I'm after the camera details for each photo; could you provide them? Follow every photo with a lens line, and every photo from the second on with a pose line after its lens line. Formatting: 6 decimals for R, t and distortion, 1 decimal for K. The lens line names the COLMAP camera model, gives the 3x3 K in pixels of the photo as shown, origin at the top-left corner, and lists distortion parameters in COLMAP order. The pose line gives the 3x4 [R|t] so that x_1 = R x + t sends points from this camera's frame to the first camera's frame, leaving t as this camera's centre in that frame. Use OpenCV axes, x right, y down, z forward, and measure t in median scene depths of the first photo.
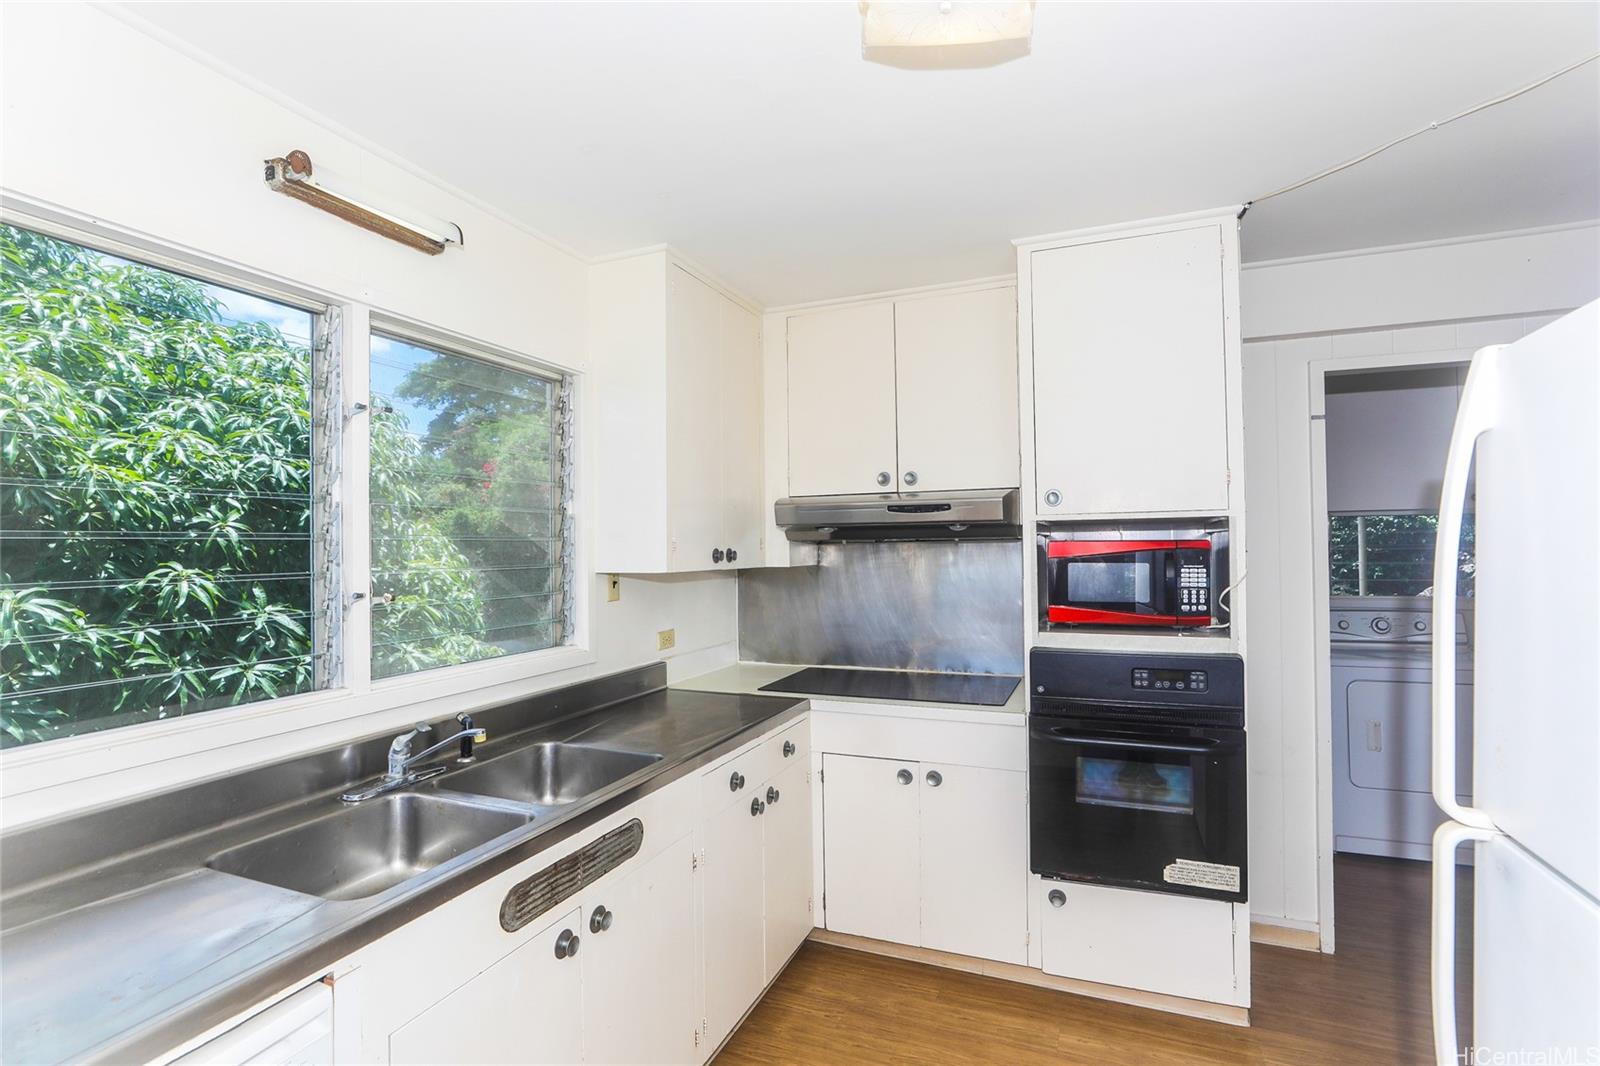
lens RADIAL K [[765.5, 0, 800.0], [0, 765.5, 533.0], [0, 0, 1]] dist [-0.002306, 0.000074]
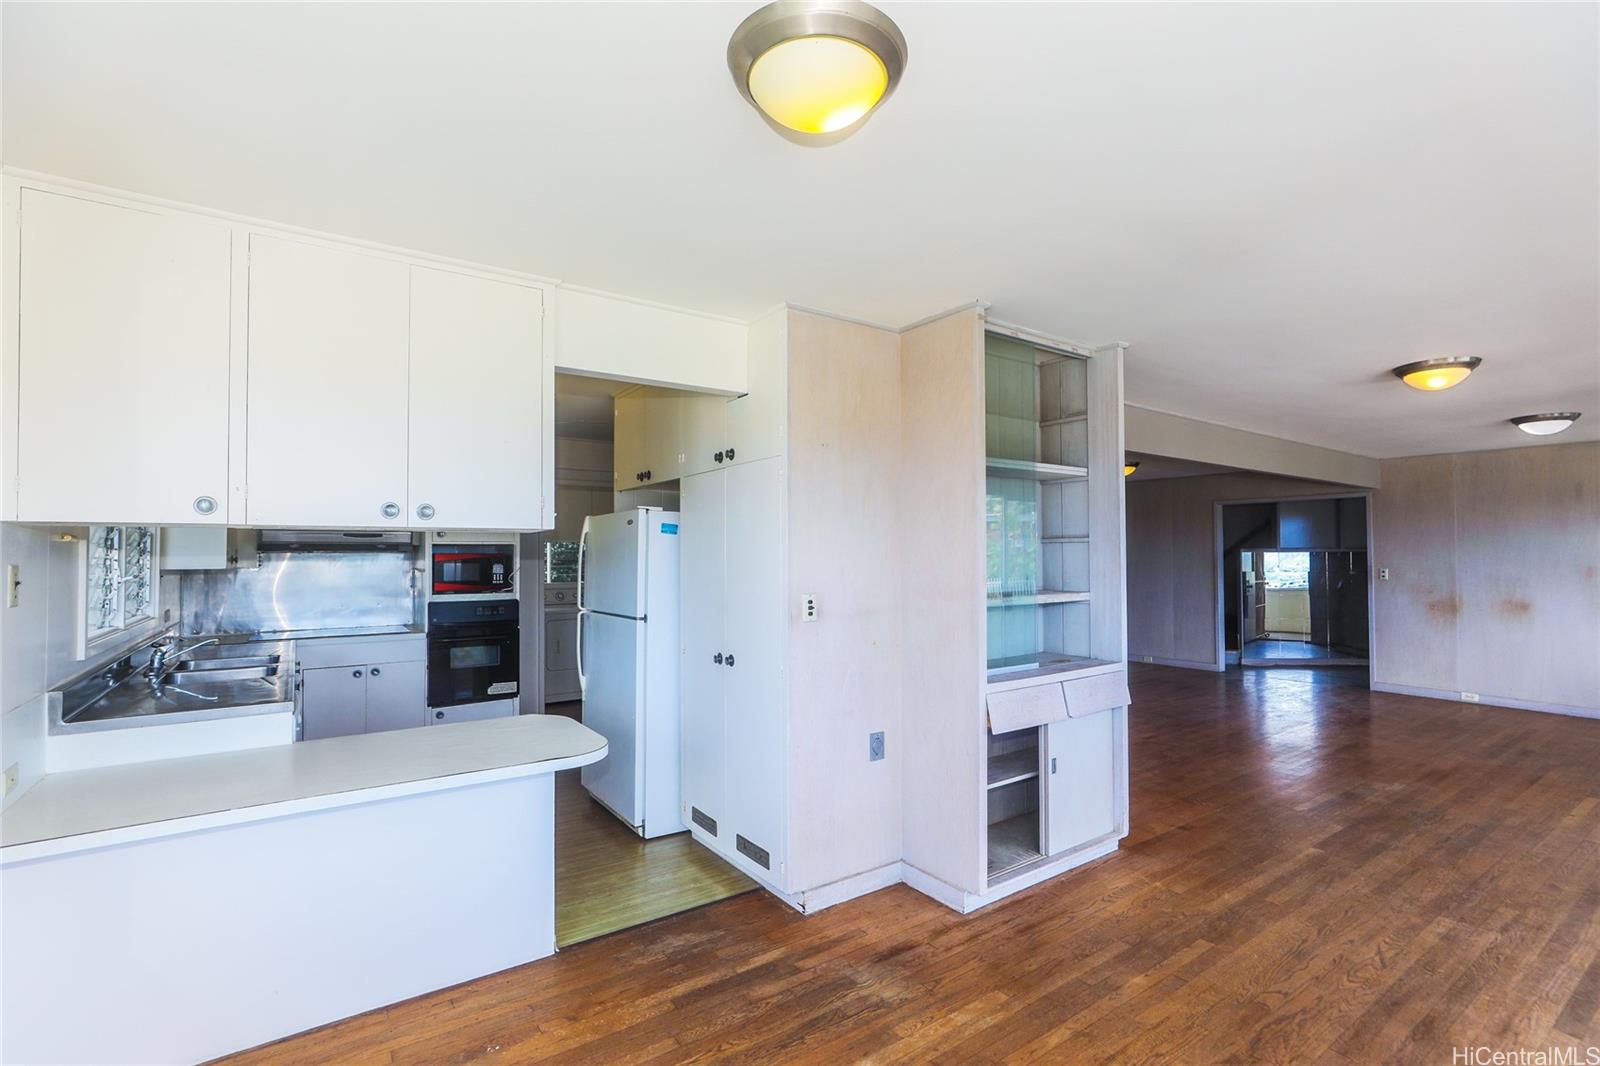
lens RADIAL K [[730.8, 0, 802.5], [0, 730.8, 541.6], [0, 0, 1]] dist [-0.004910, -0.000383]
pose [[0.557292, 0.026303, 0.829900, -0.845718], [-0.010851, 0.999643, -0.024397, 0.017969], [-0.830245, 0.004591, 0.557379, -1.050279]]
